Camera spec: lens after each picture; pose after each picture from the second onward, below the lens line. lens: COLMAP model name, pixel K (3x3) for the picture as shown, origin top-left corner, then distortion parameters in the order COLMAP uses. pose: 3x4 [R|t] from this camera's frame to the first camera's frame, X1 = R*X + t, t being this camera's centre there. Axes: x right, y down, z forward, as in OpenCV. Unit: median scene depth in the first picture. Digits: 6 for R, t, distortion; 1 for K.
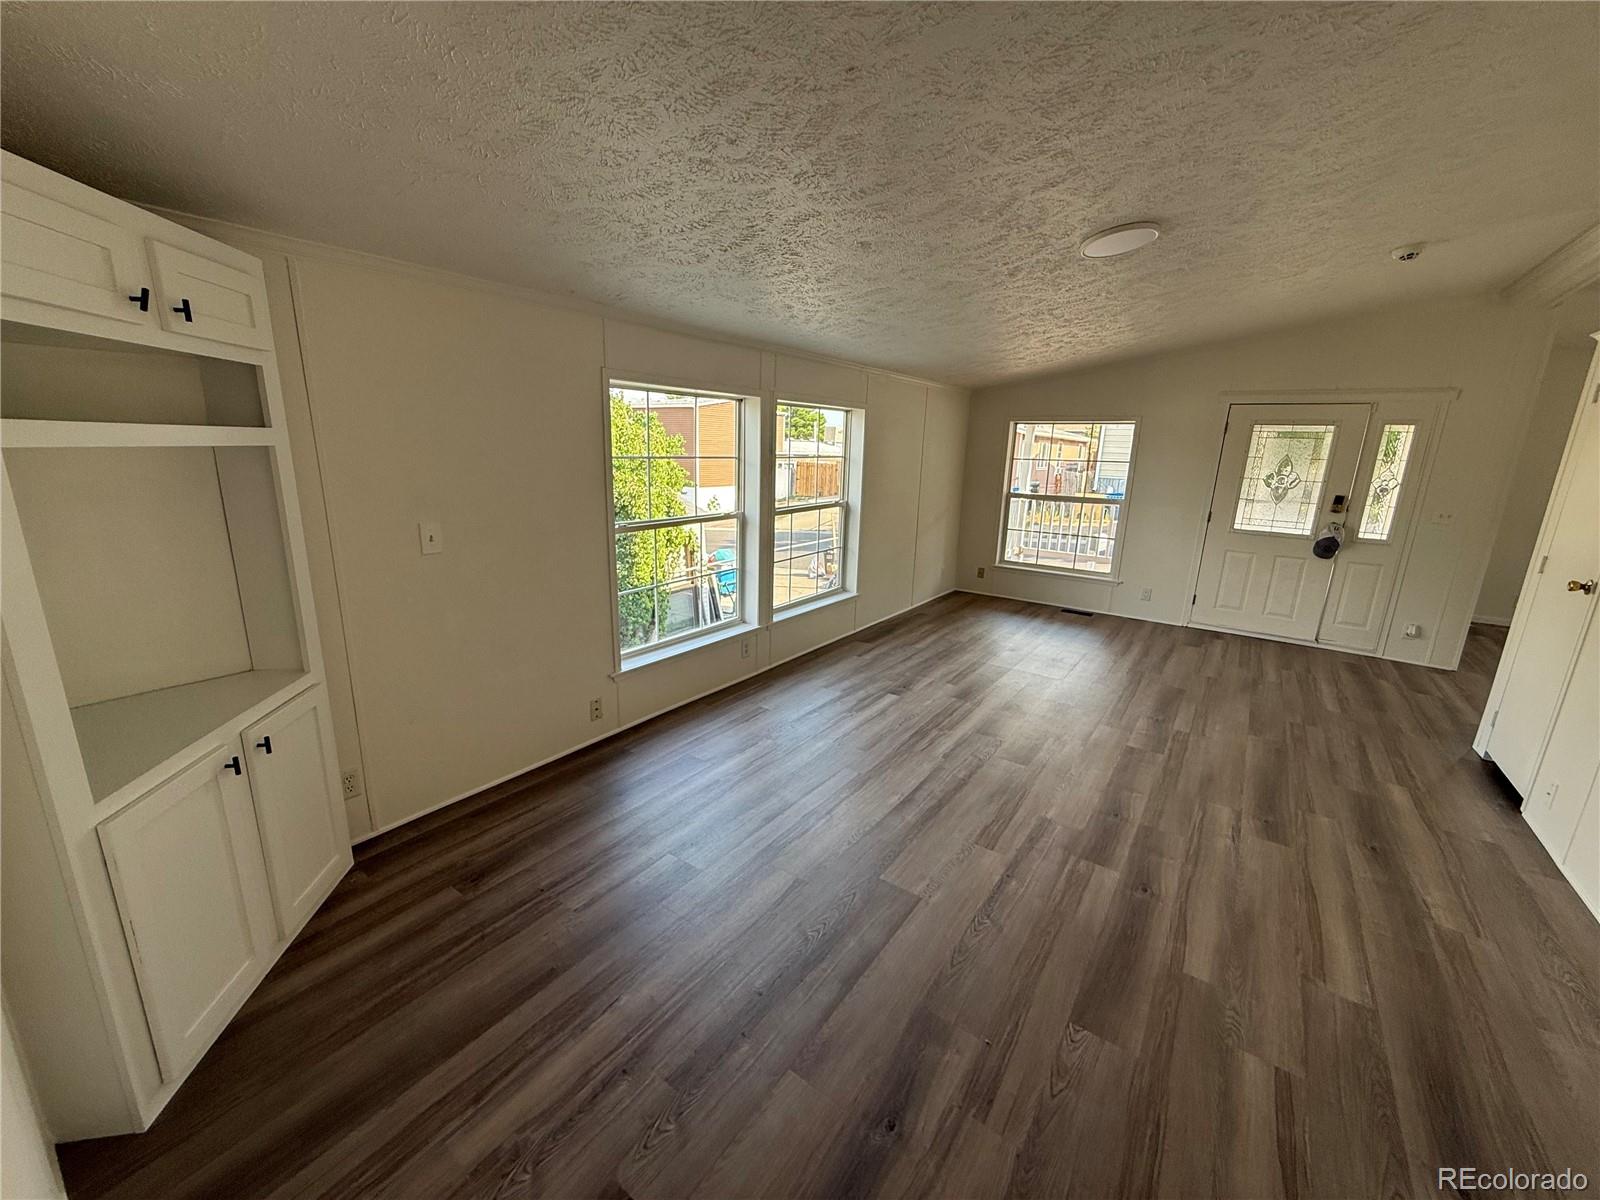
lens RADIAL K [[636.5, 0, 793.2], [0, 636.5, 600.7], [0, 0, 1]] dist [0.000766, 0.000052]
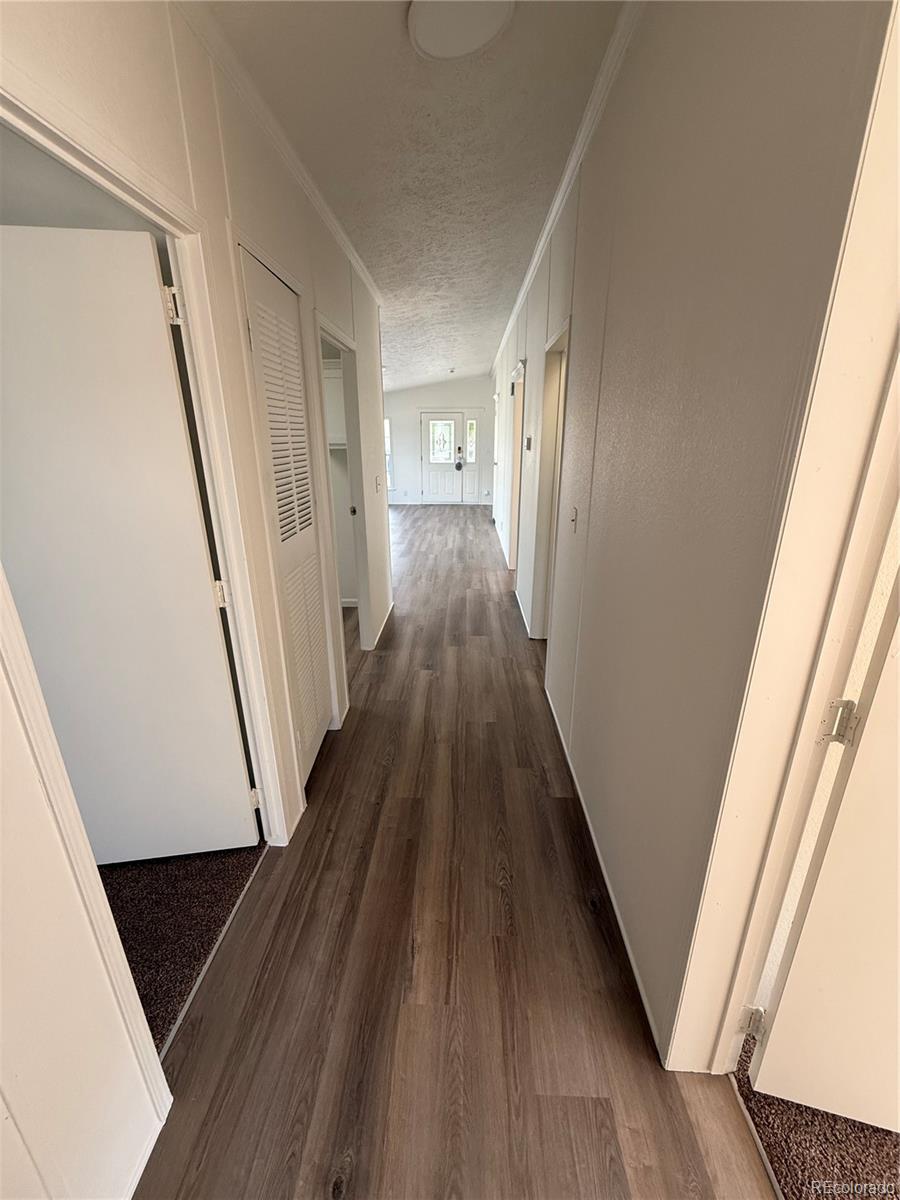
lens RADIAL K [[477.4, 0, 450.6], [0, 477.4, 595.7], [0, 0, 1]] dist [0.000766, 0.000052]
pose [[0.826113, -0.212312, 0.521977, -0.624546], [0.165412, 0.976866, 0.135543, 0.287998], [-0.538679, -0.025633, 0.842121, -1.186698]]
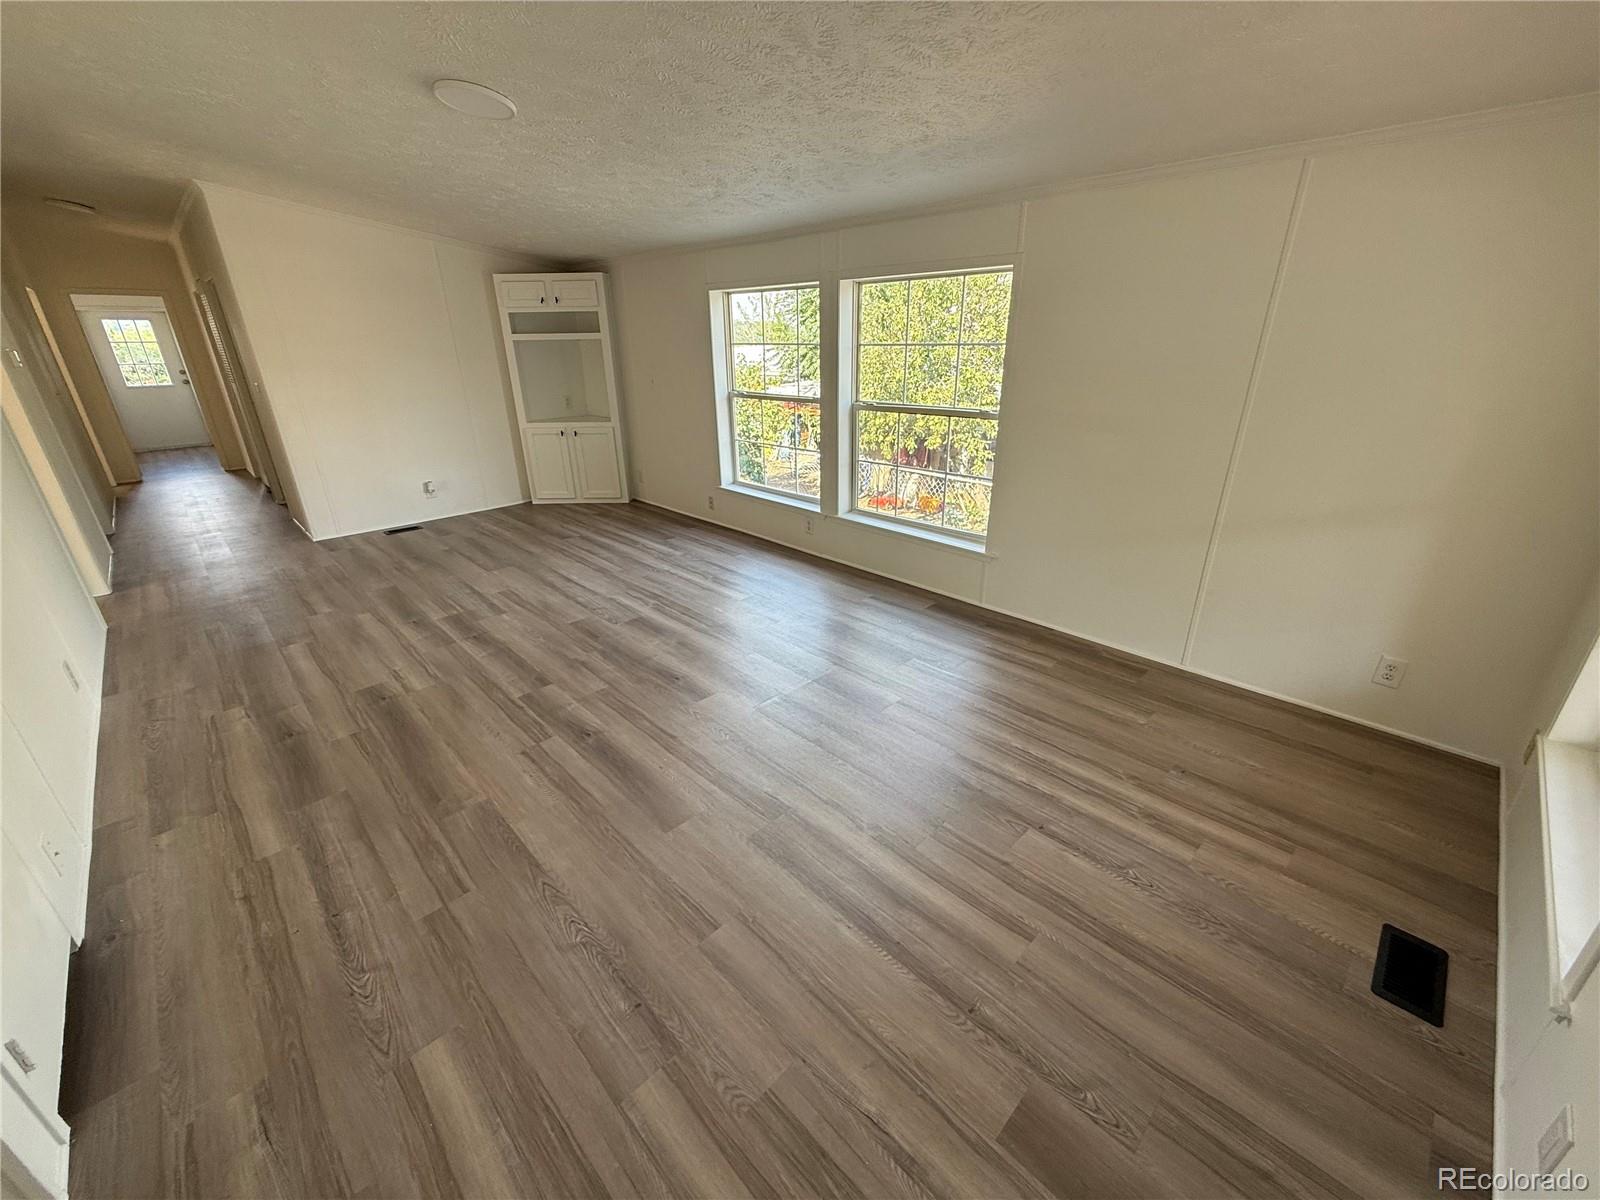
lens RADIAL K [[641.2, 0, 789.7], [0, 641.2, 595.0], [0, 0, 1]] dist [0.005801, 0.000053]
pose [[-0.177420, 0.353978, -0.918271, 1.360160], [-0.223785, 0.894119, 0.387906, -0.328844], [0.958354, 0.274317, -0.079420, 1.484449]]
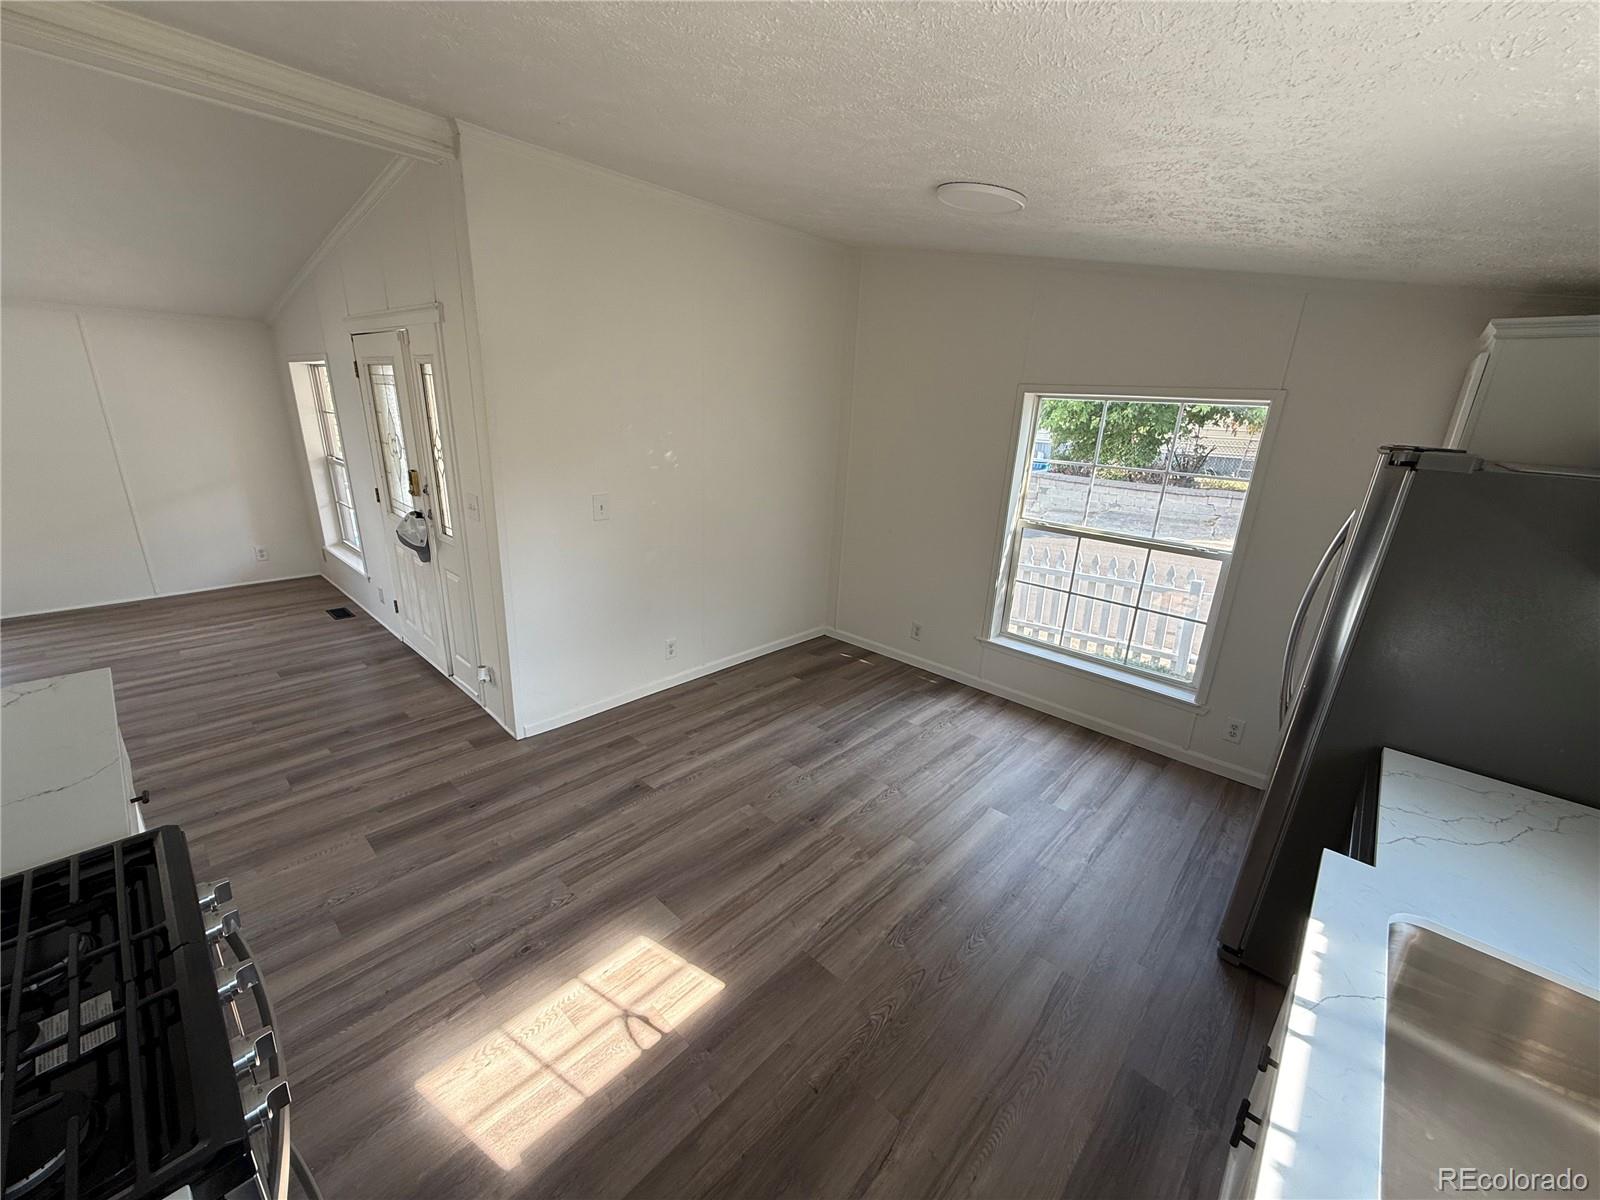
lens RADIAL K [[636.5, 0, 793.2], [0, 636.5, 600.7], [0, 0, 1]] dist [0.000766, 0.000052]
pose [[0.991997, 0.052505, -0.114831, 2.174008], [-0.045281, 0.996880, 0.064646, -0.146435], [0.117867, -0.058929, 0.991279, 0.599426]]
